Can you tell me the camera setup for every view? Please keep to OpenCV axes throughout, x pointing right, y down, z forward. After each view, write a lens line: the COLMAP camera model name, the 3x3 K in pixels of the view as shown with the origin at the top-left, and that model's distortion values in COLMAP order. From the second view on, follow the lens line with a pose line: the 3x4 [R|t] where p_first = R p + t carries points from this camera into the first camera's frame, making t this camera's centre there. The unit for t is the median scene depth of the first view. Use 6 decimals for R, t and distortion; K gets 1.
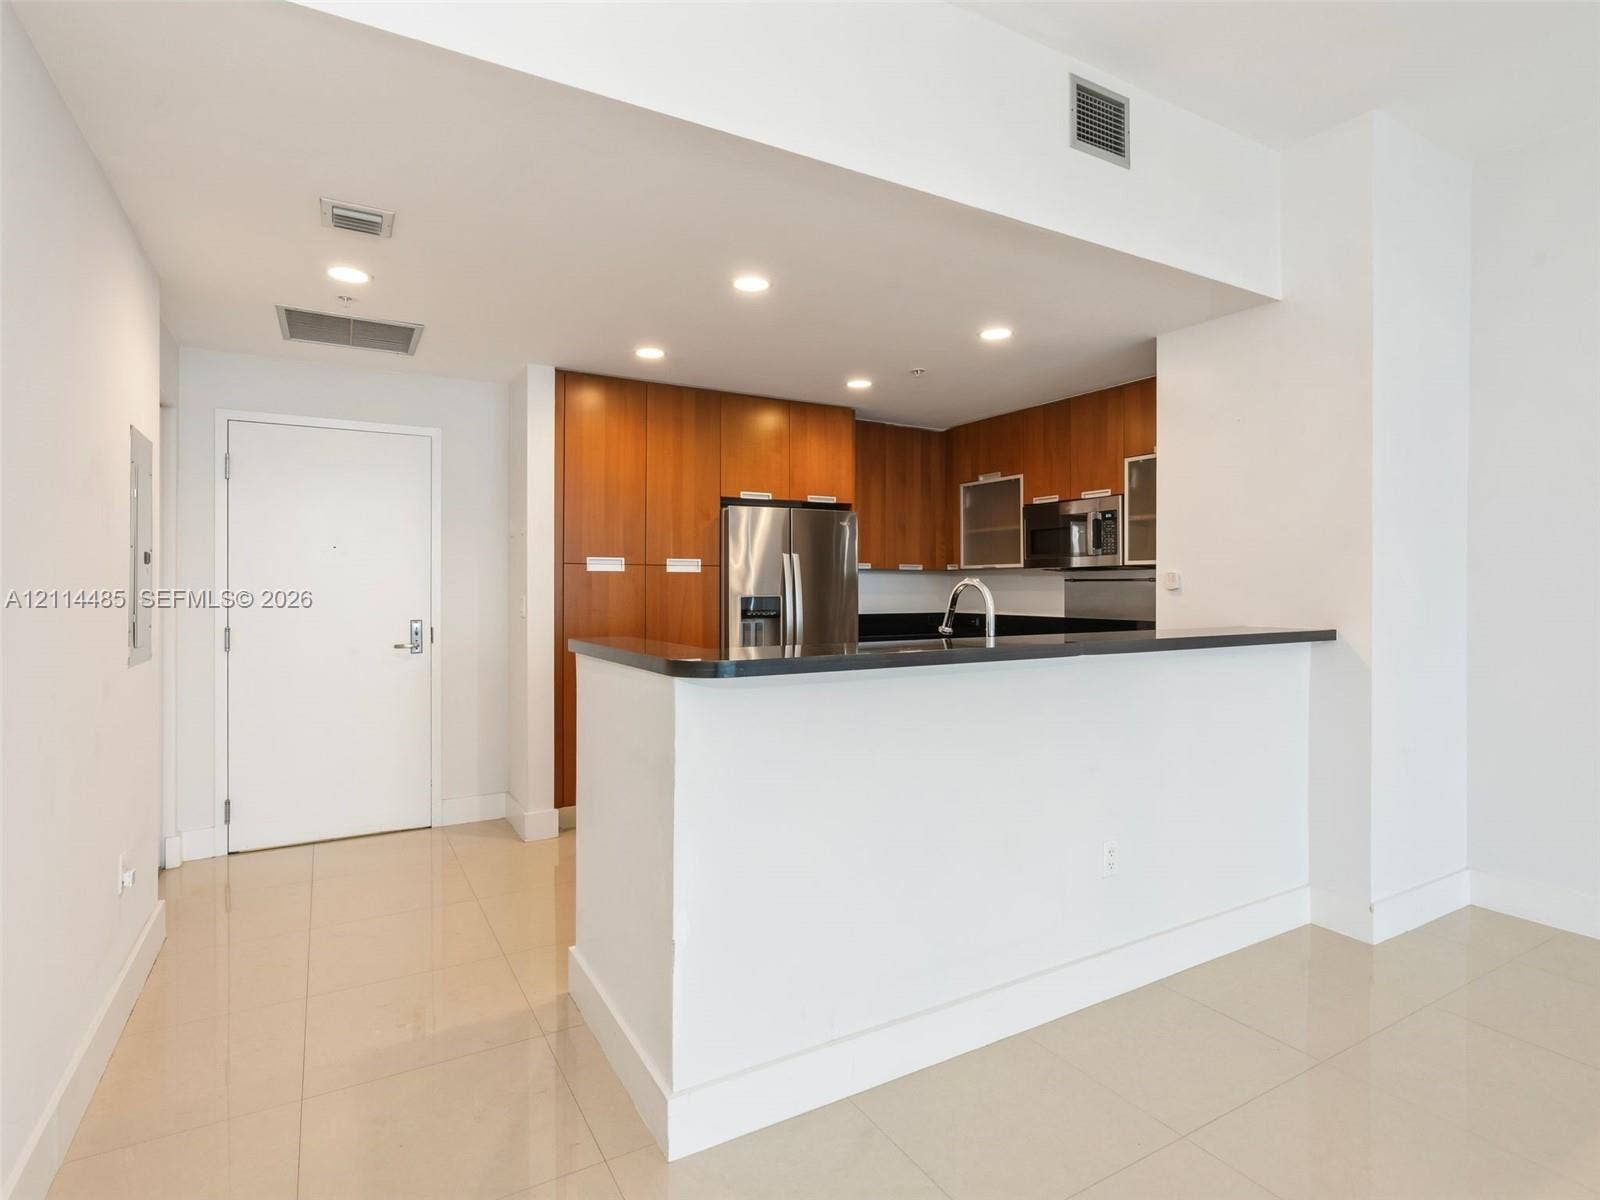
lens RADIAL K [[828.3, 0, 803.7], [0, 828.3, 613.9], [0, 0, 1]] dist [-0.002103, 0.000212]
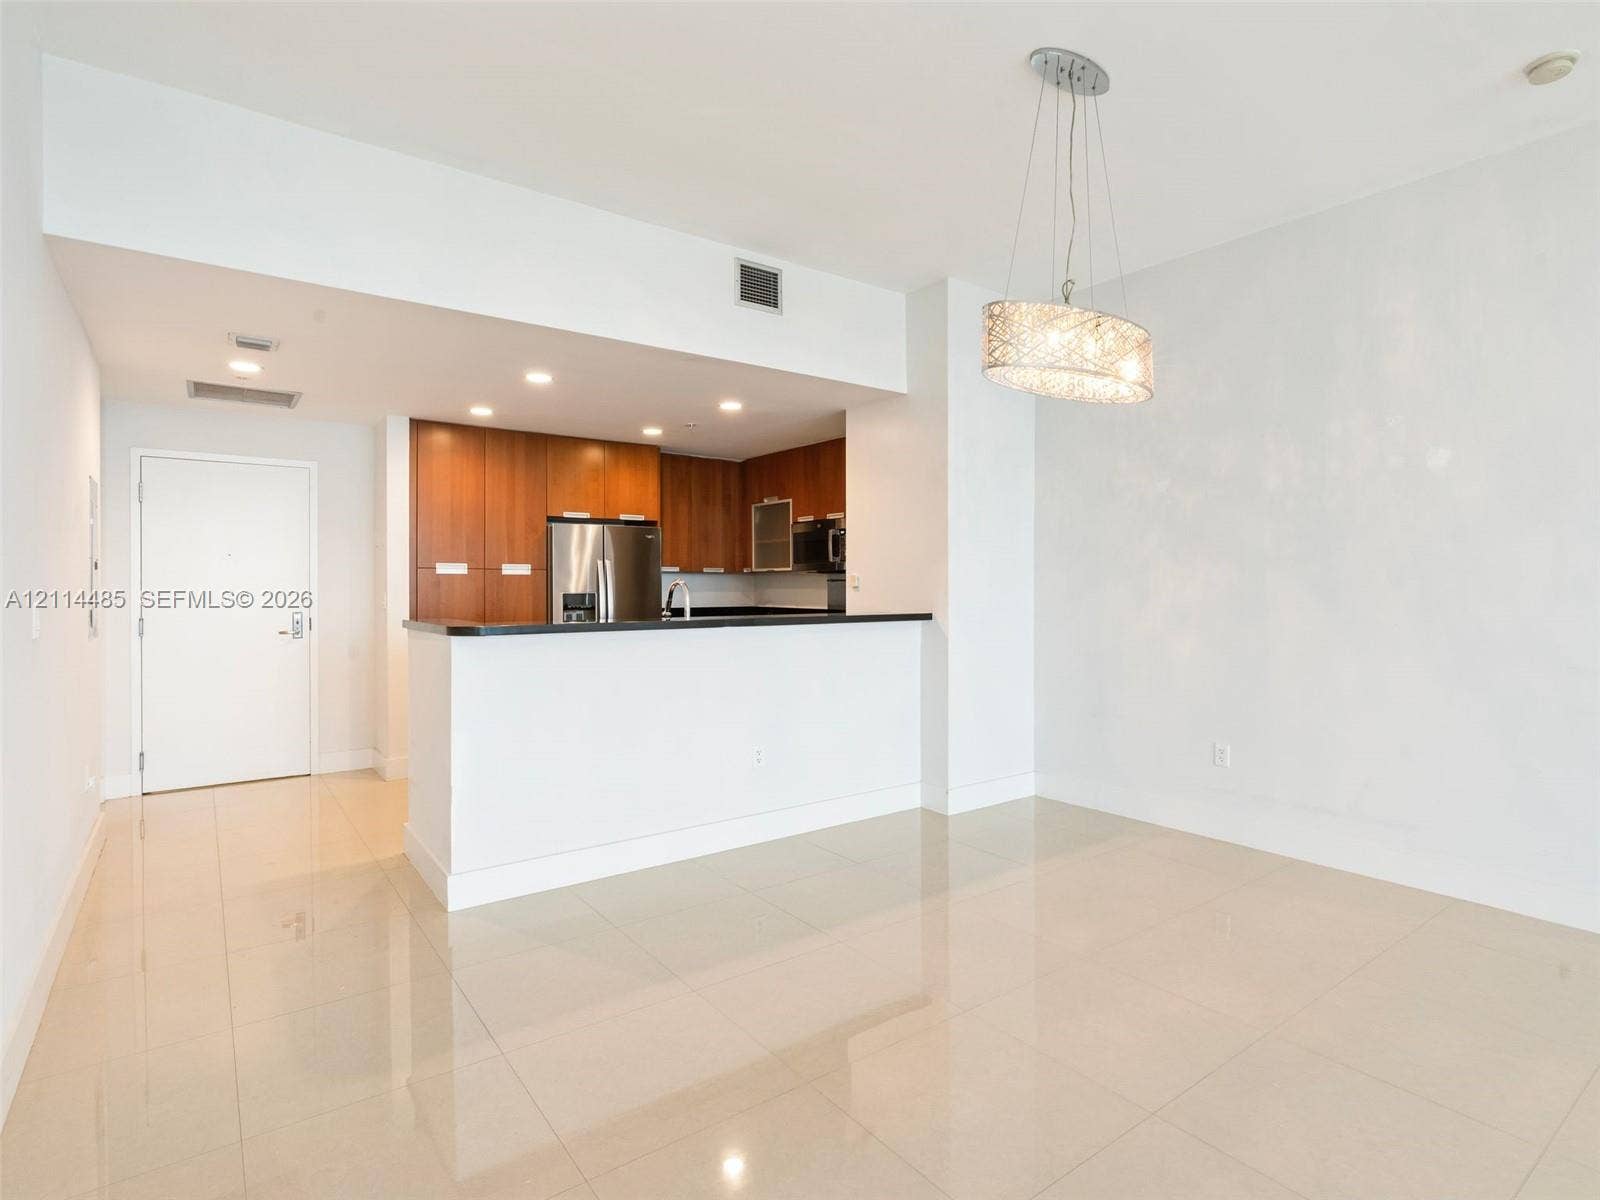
lens RADIAL K [[834.8, 0, 800.8], [0, 834.8, 611.1], [0, 0, 1]] dist [0.001674, 0.000155]
pose [[0.994742, -0.004848, 0.102303, 0.168076], [0.005205, 0.999981, -0.003229, 0.013678], [-0.102285, 0.003745, 0.994748, -0.351688]]
